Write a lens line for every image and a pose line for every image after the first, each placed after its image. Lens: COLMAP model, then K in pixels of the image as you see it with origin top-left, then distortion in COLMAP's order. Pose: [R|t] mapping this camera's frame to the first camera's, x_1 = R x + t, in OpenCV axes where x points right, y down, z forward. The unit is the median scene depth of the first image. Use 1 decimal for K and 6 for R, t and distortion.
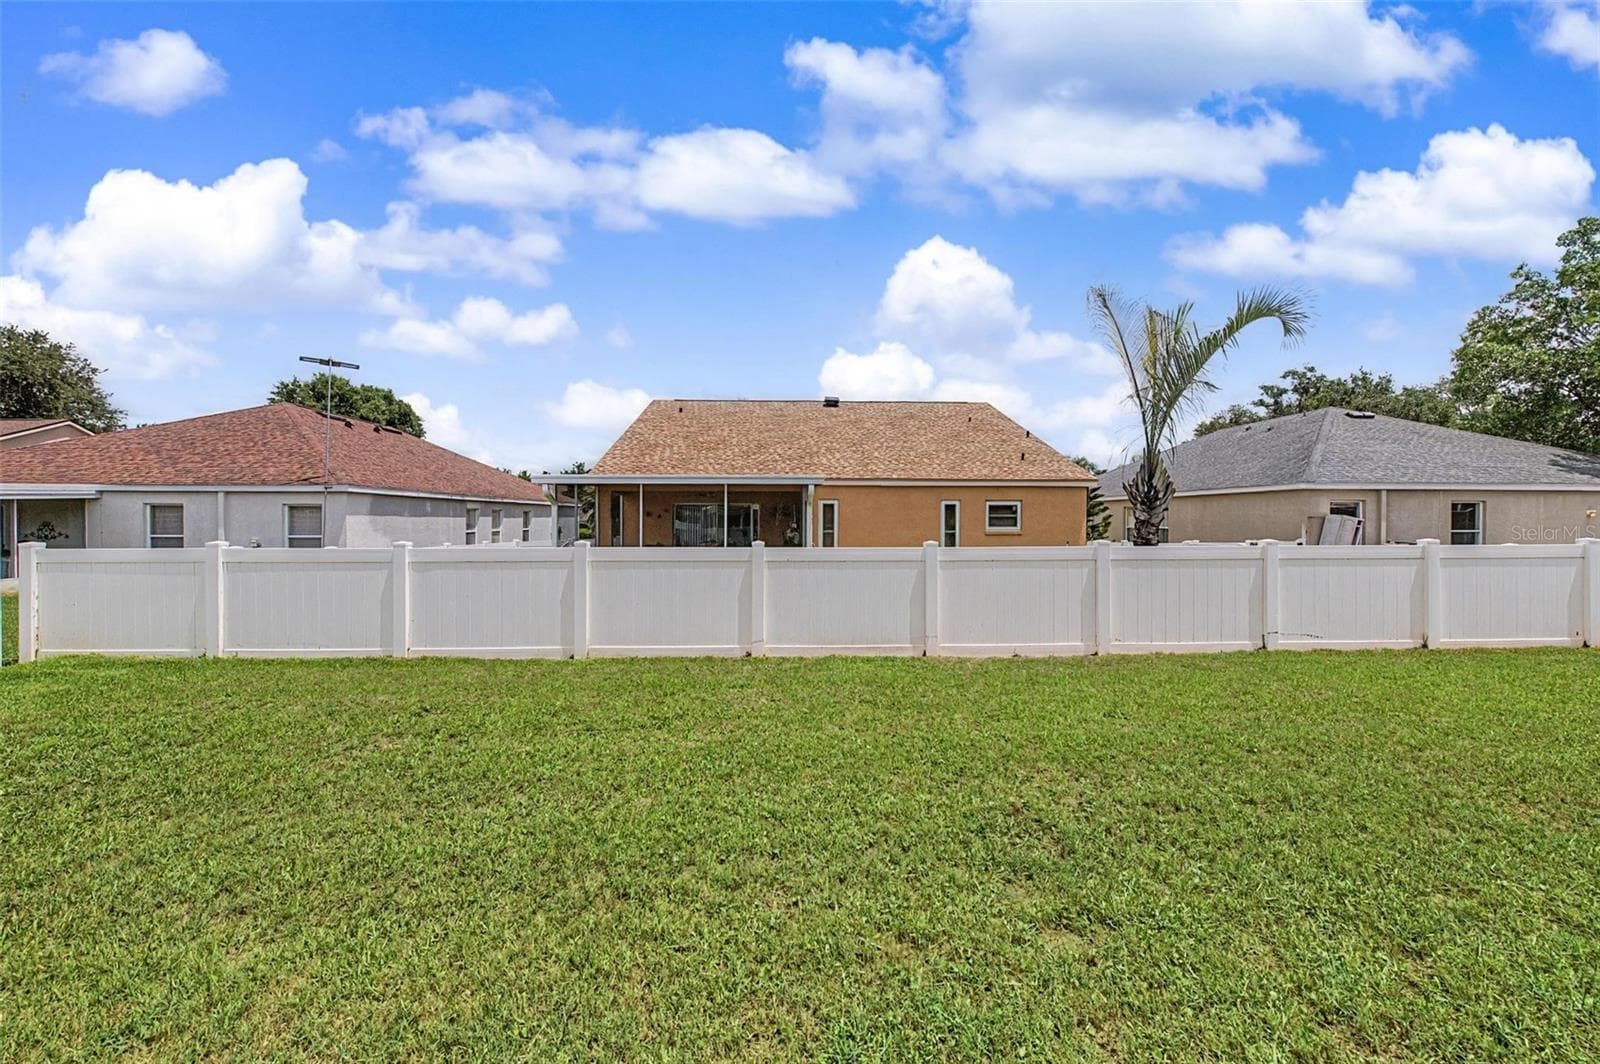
lens RADIAL K [[646.7, 0, 800.0], [0, 646.7, 532.0], [0, 0, 1]] dist [0.001663, 0.000018]
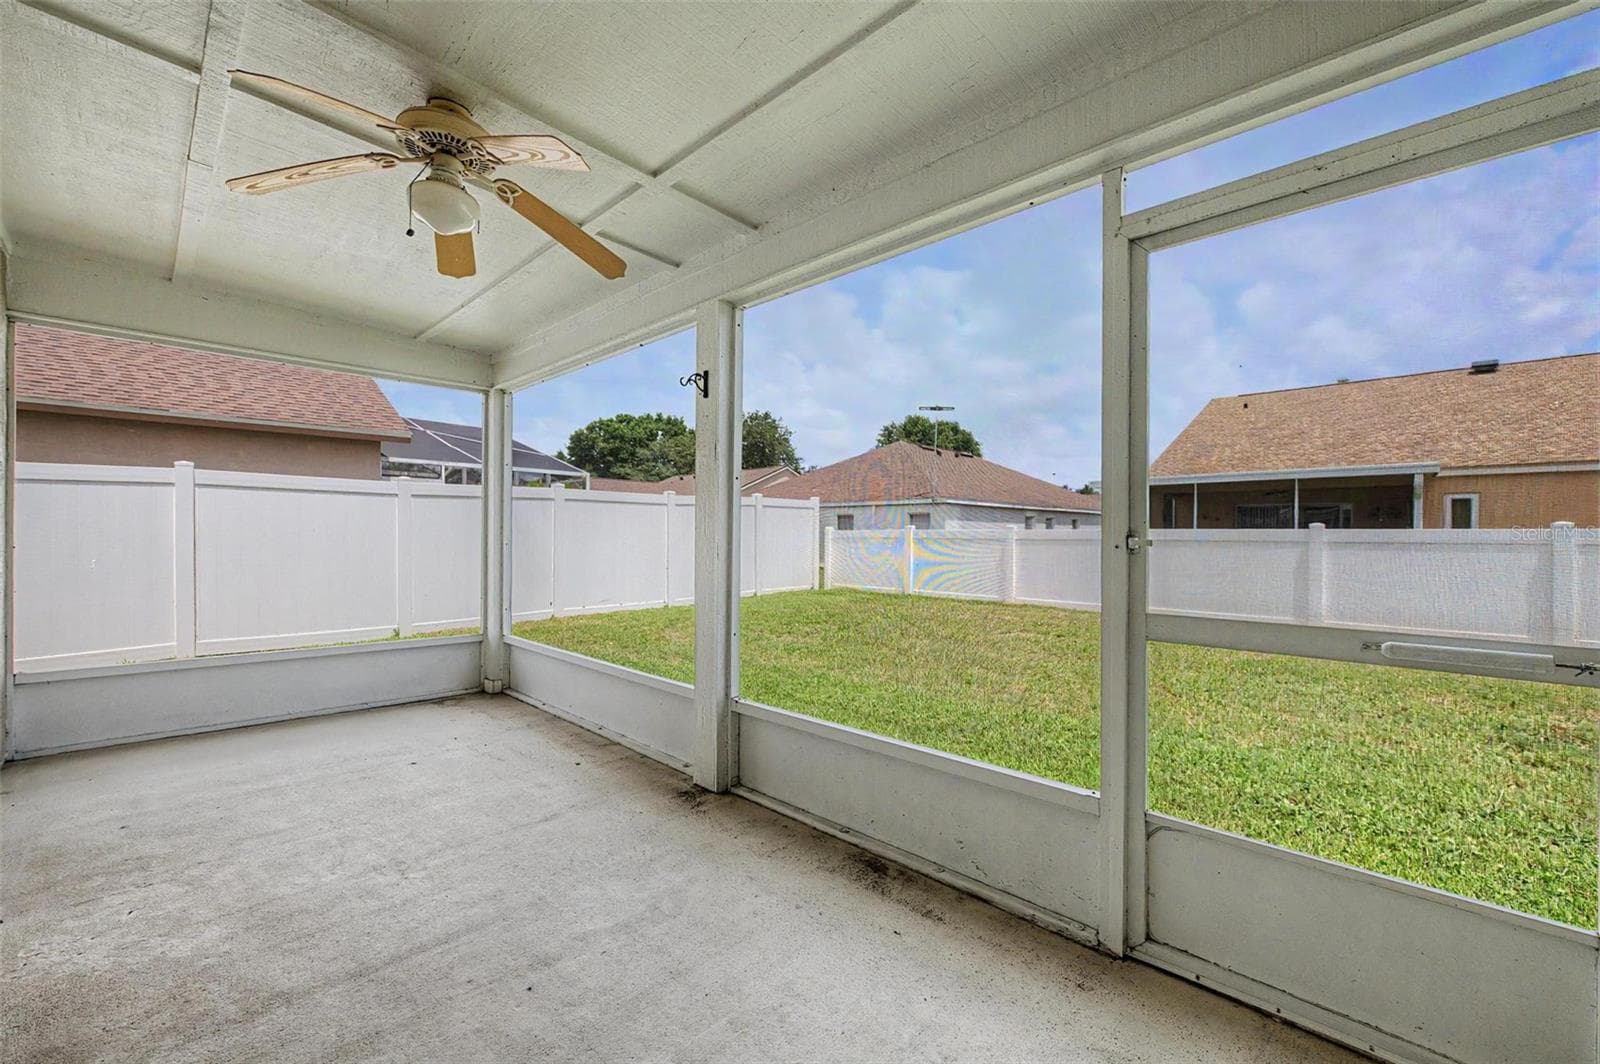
lens RADIAL K [[642.1, 0, 804.1], [0, 642.1, 534.9], [0, 0, 1]] dist [-0.002900, -0.000381]
pose [[0.704636, 0.002538, -0.709564, 0.026669], [-0.014711, 0.999831, -0.011033, 0.018154], [0.709416, 0.018213, 0.704554, -0.108483]]
